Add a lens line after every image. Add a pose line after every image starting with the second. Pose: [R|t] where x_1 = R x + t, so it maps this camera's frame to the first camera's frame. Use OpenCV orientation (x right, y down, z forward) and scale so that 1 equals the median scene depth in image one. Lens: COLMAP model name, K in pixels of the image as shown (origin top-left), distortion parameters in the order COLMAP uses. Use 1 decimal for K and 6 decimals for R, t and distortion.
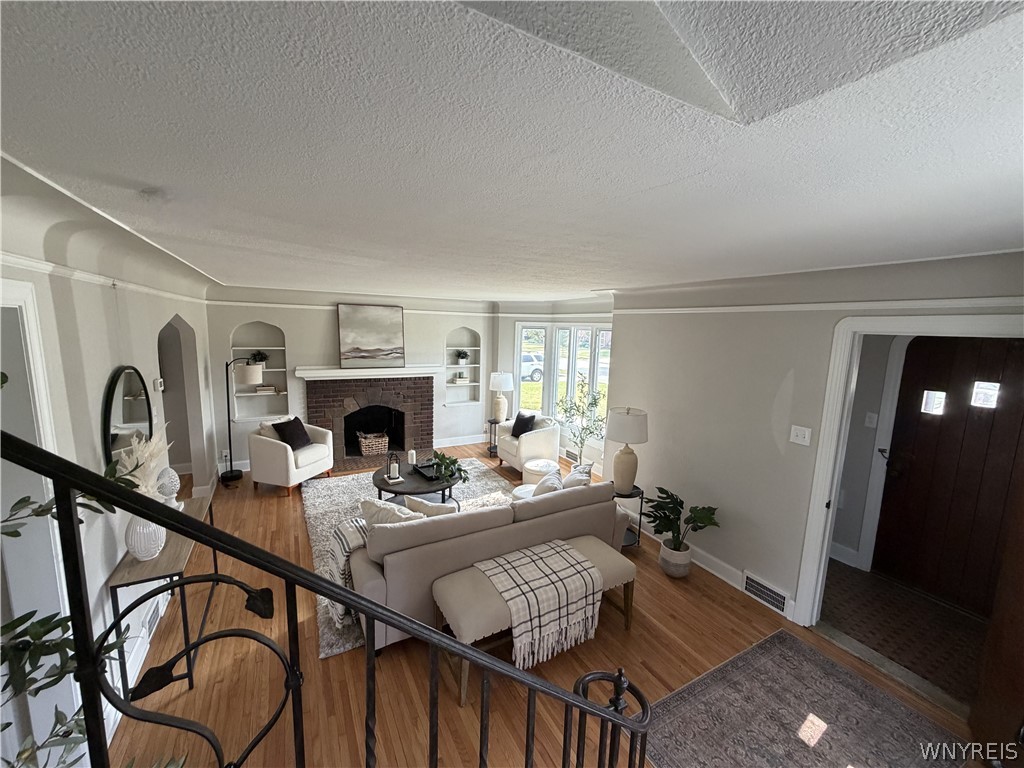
lens RADIAL K [[407.8, 0, 512.3], [0, 407.8, 384.3], [0, 0, 1]] dist [0.002238, -0.000696]
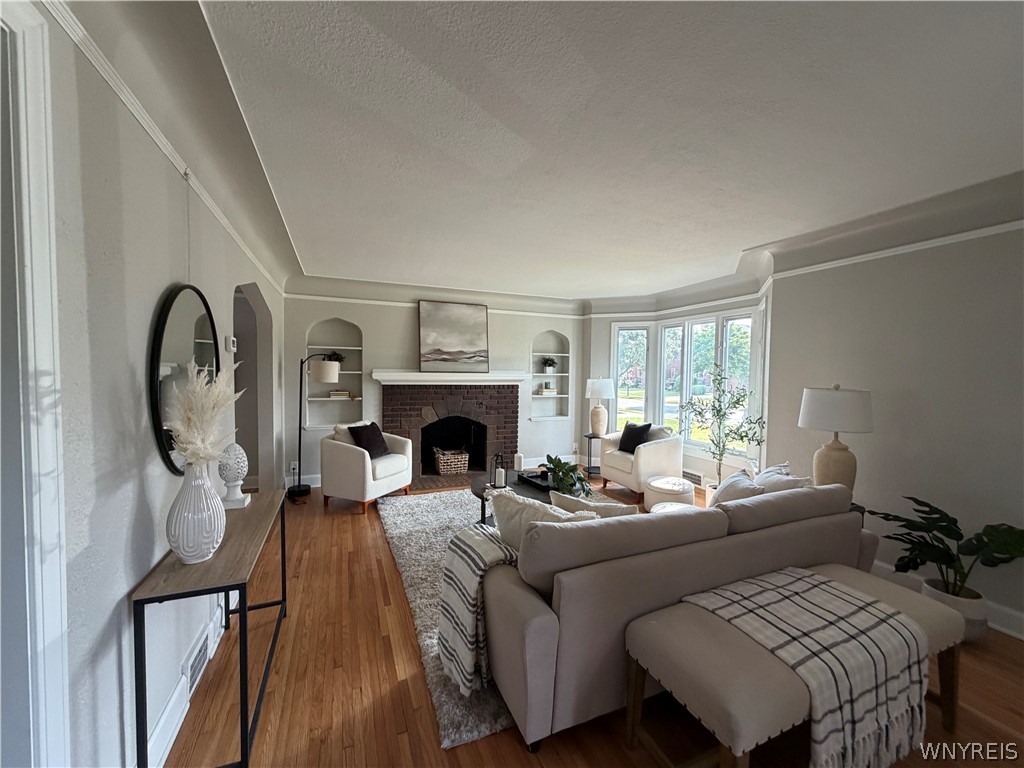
lens RADIAL K [[407.8, 0, 511.8], [0, 407.8, 385.6], [0, 0, 1]] dist [0.002238, -0.000696]
pose [[0.993905, -0.013555, -0.109400, -0.173225], [0.001598, 0.994078, -0.108653, 0.118287], [0.110225, 0.107816, 0.988042, 0.207438]]
